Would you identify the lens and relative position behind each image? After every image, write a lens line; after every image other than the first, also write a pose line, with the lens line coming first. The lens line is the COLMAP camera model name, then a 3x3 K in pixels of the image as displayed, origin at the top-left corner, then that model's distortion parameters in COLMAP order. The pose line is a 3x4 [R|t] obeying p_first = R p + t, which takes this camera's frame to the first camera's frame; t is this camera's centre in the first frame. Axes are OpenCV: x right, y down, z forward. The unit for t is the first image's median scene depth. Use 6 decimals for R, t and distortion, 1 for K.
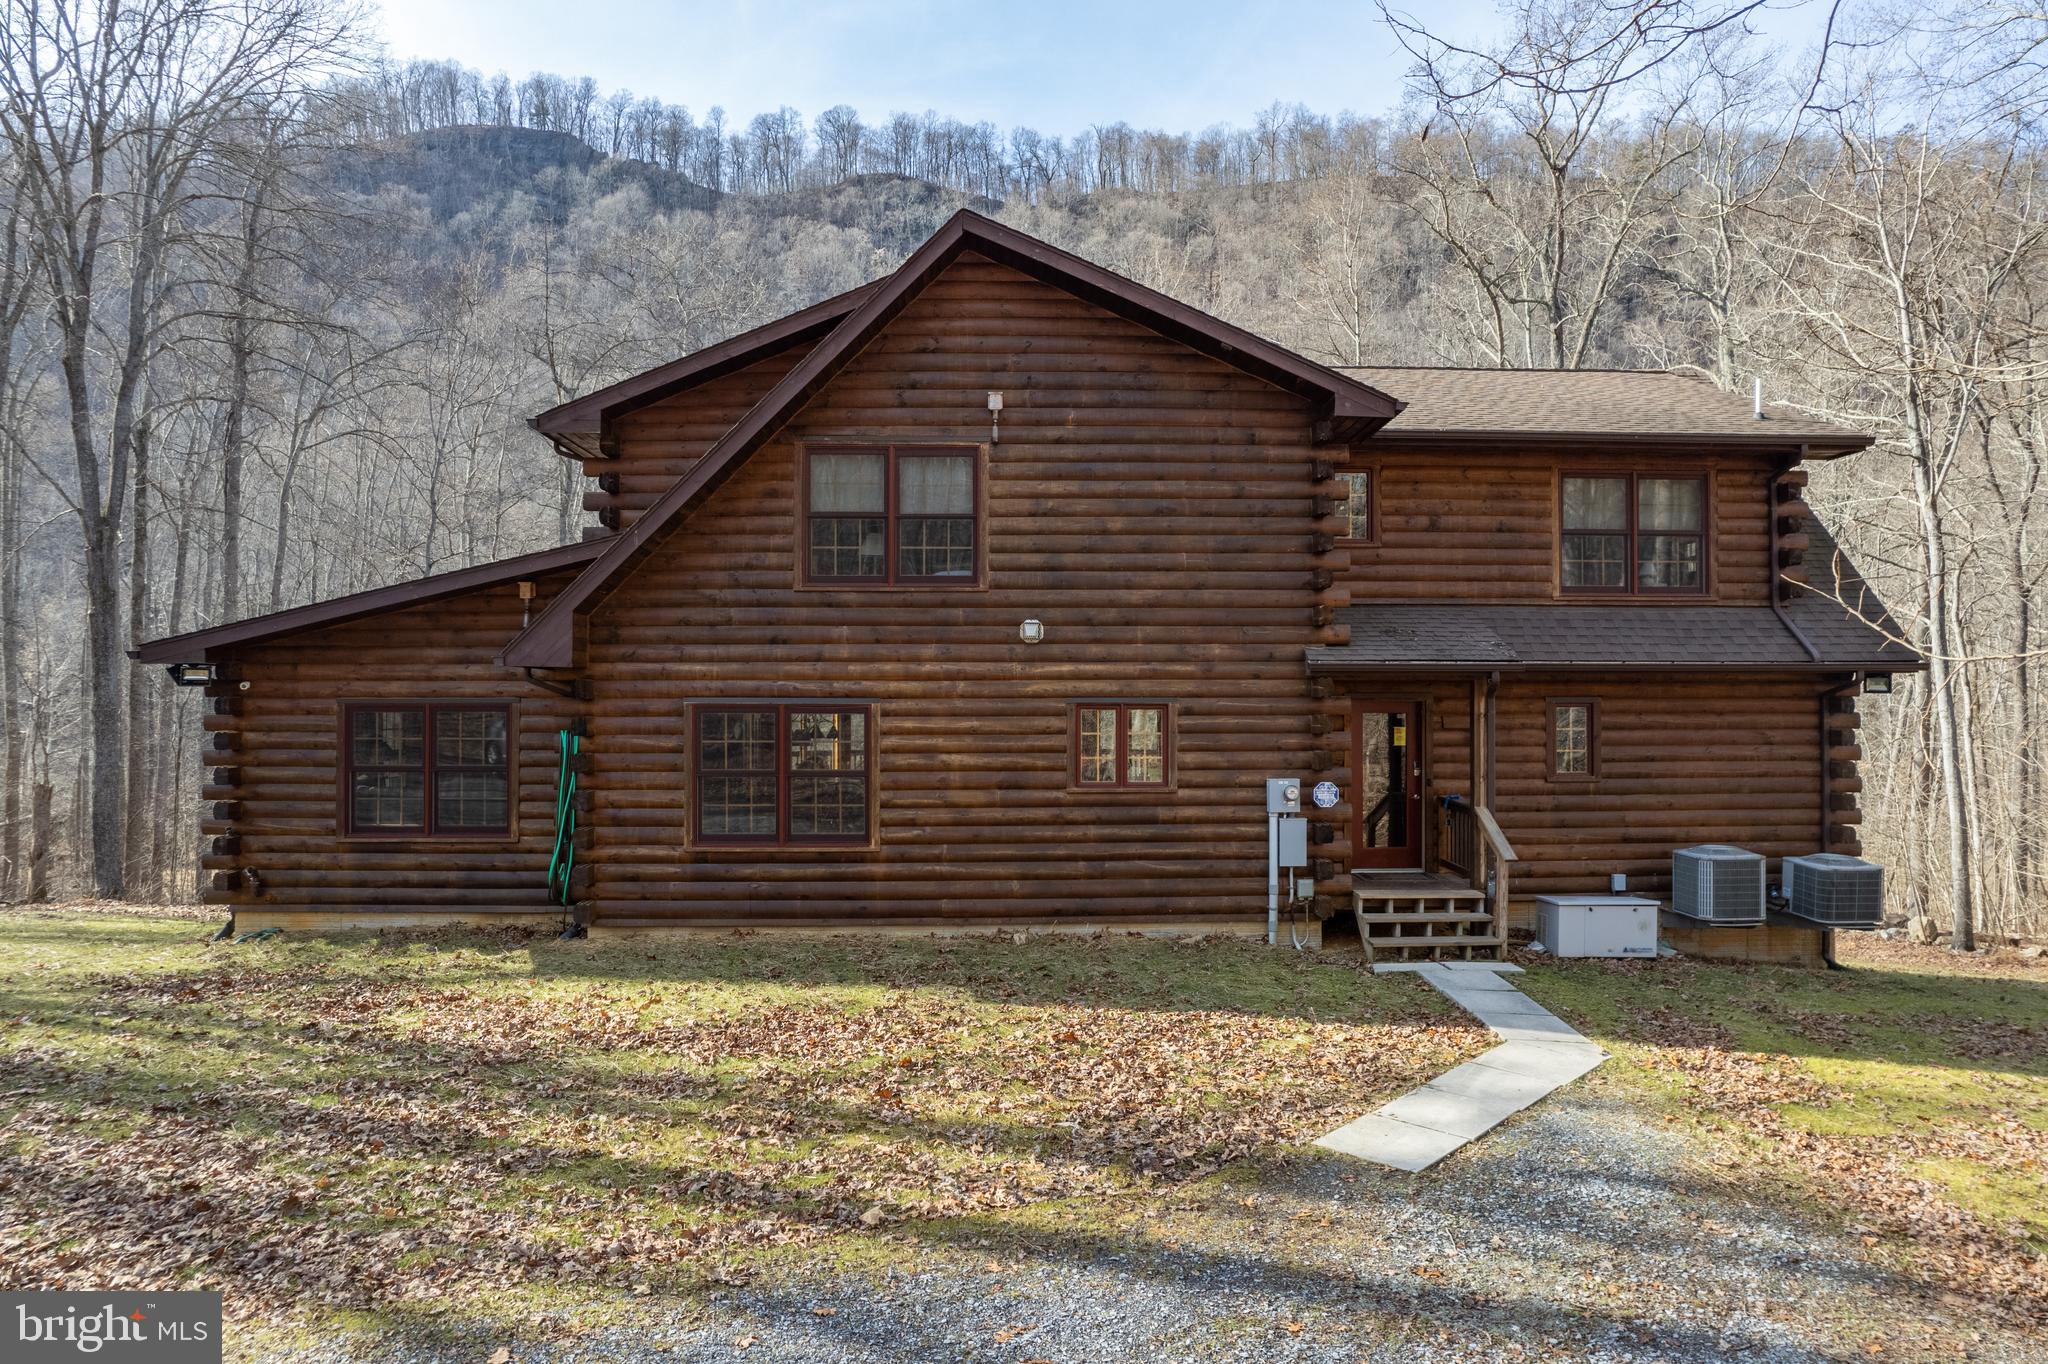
lens RADIAL K [[1315.4, 0, 1029.0], [0, 1315.4, 693.2], [0, 0, 1]] dist [-0.053661, 0.035819]
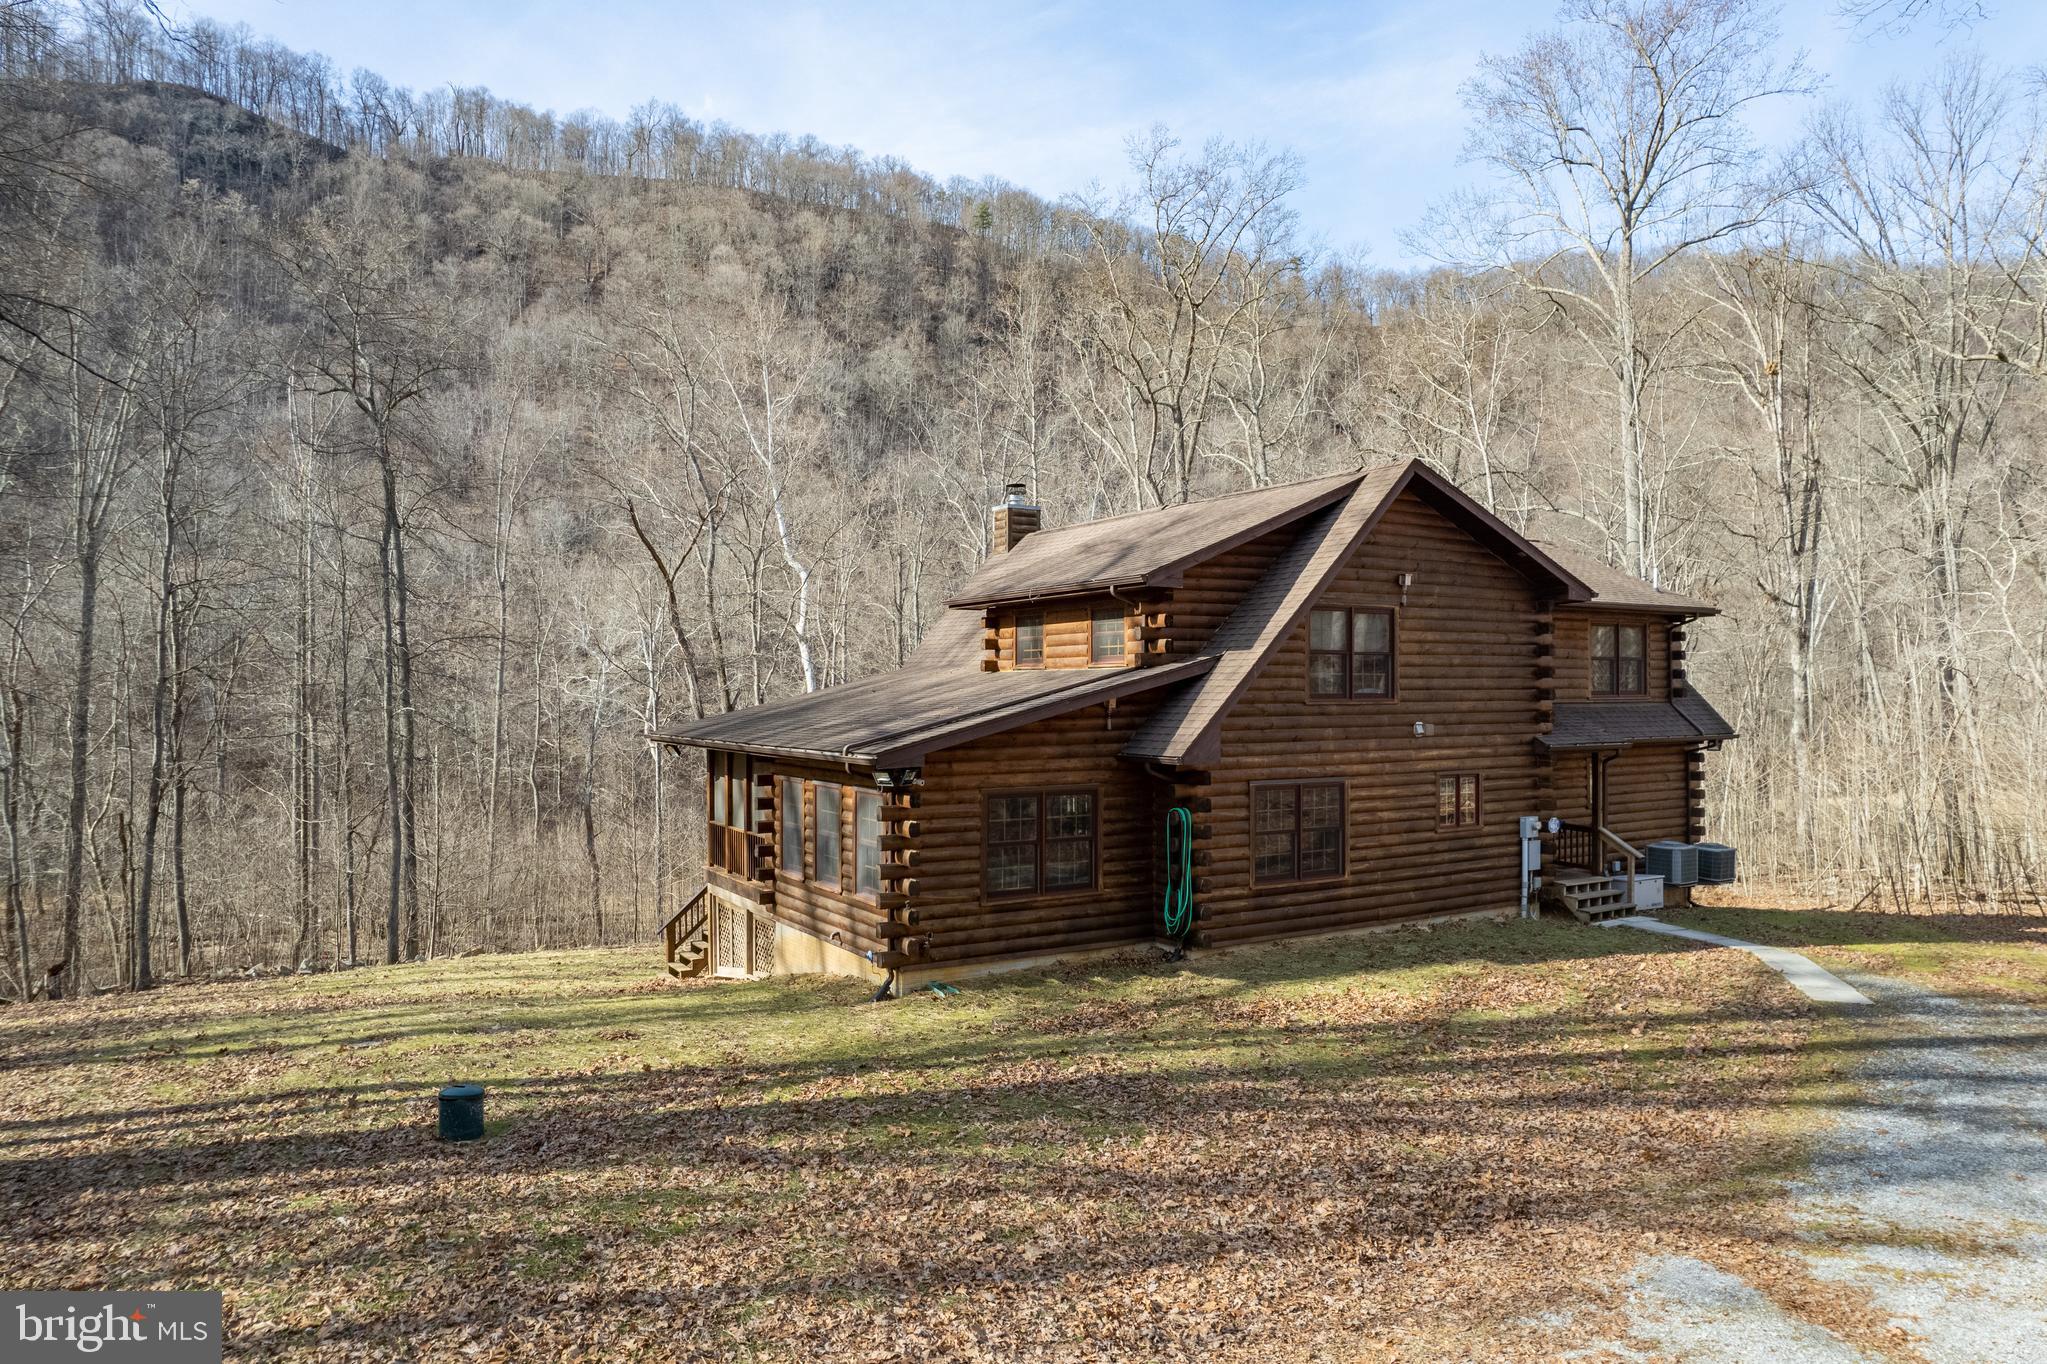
lens RADIAL K [[1314.8, 0, 1031.8], [0, 1314.8, 687.5], [0, 0, 1]] dist [-0.053661, 0.035819]
pose [[0.871577, -0.000702, 0.490258, -1.139117], [0.001851, 0.999997, -0.001858, -0.093648], [-0.490255, 0.002526, 0.871575, -0.114444]]
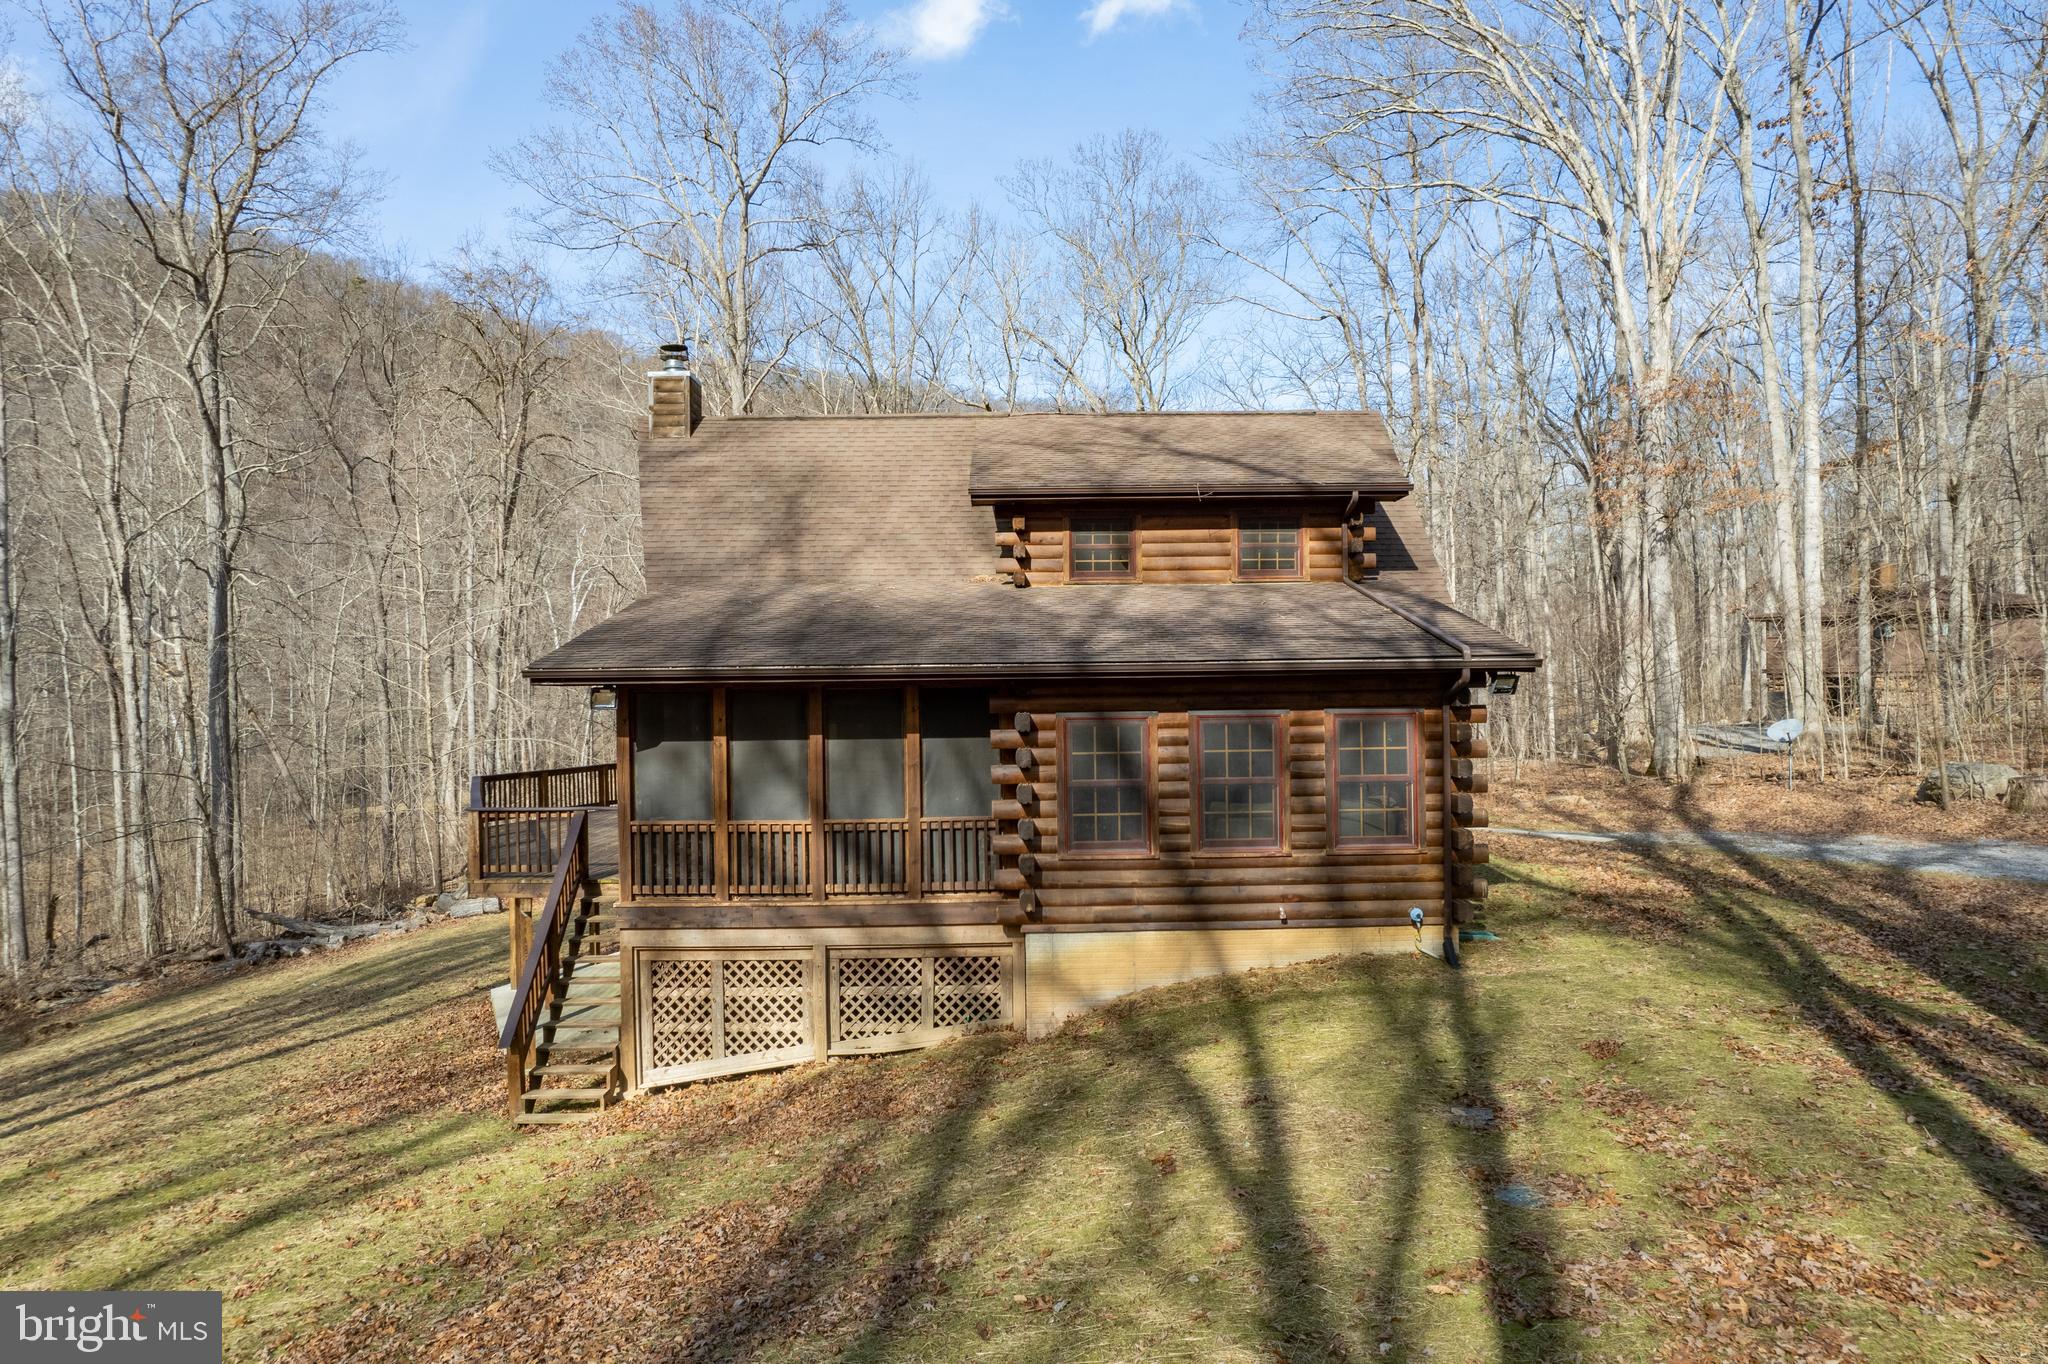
lens RADIAL K [[1315.4, 0, 1035.3], [0, 1315.4, 679.7], [0, 0, 1]] dist [-0.053661, 0.035819]
pose [[0.013616, 0.004393, 0.999898, -1.674959], [0.012609, 0.999910, -0.004564, -0.017137], [-0.999828, 0.012670, 0.013559, 1.354565]]
